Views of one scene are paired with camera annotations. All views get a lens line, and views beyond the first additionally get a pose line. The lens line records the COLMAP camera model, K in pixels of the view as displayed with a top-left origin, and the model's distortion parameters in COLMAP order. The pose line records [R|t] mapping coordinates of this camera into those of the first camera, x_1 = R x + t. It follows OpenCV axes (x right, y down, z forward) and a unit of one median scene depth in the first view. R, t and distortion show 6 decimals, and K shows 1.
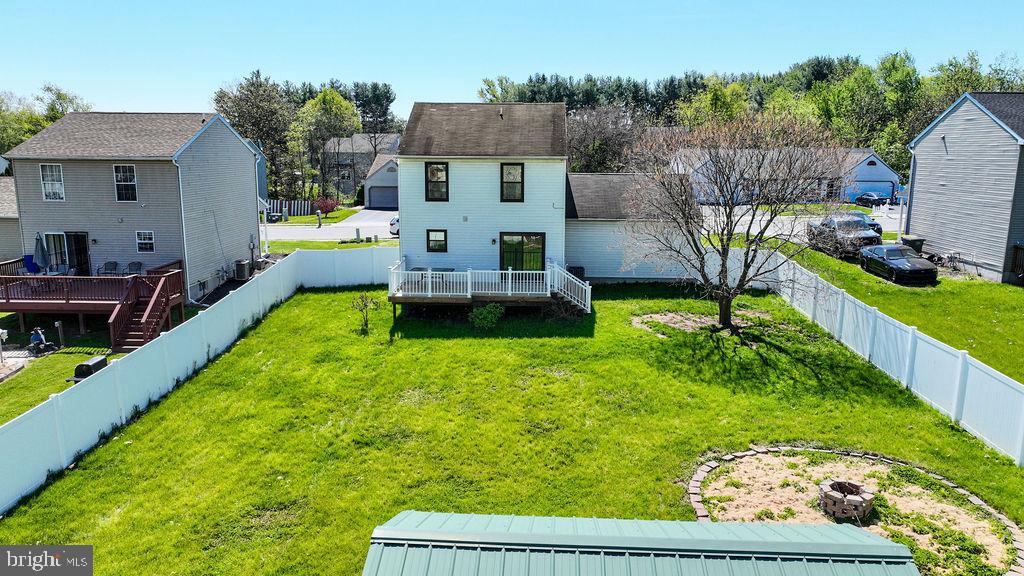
lens RADIAL K [[721.6, 0, 512.0], [0, 721.6, 288.0], [0, 0, 1]] dist [0.008407, -0.001258]
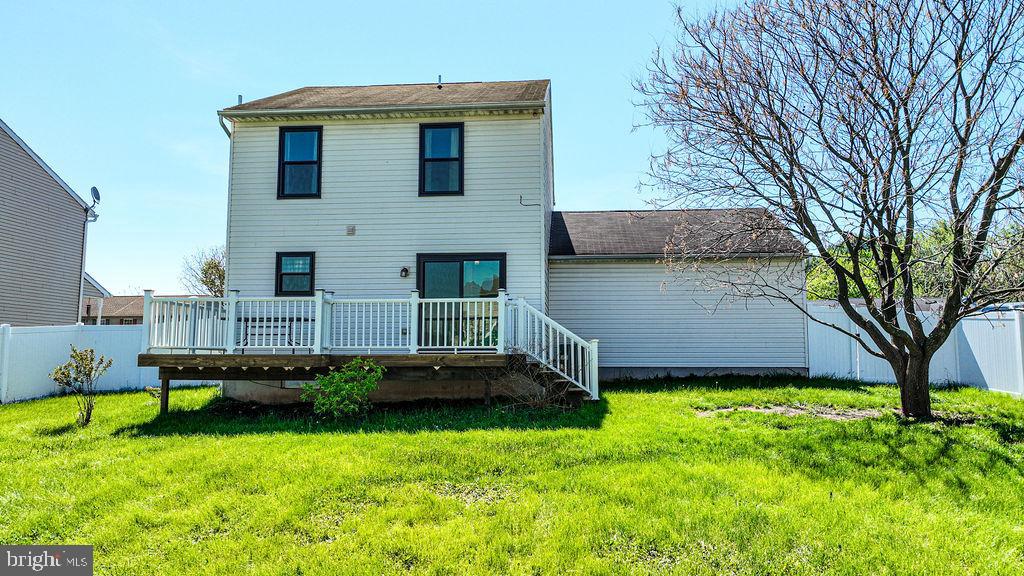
lens RADIAL K [[721.6, 0, 512.0], [0, 721.6, 288.0], [0, 0, 1]] dist [0.008407, -0.001258]
pose [[0.999188, -0.010601, -0.038880, 0.070526], [-0.001243, 0.956220, -0.292646, 0.095374], [0.040280, 0.292457, 0.955430, 0.531475]]
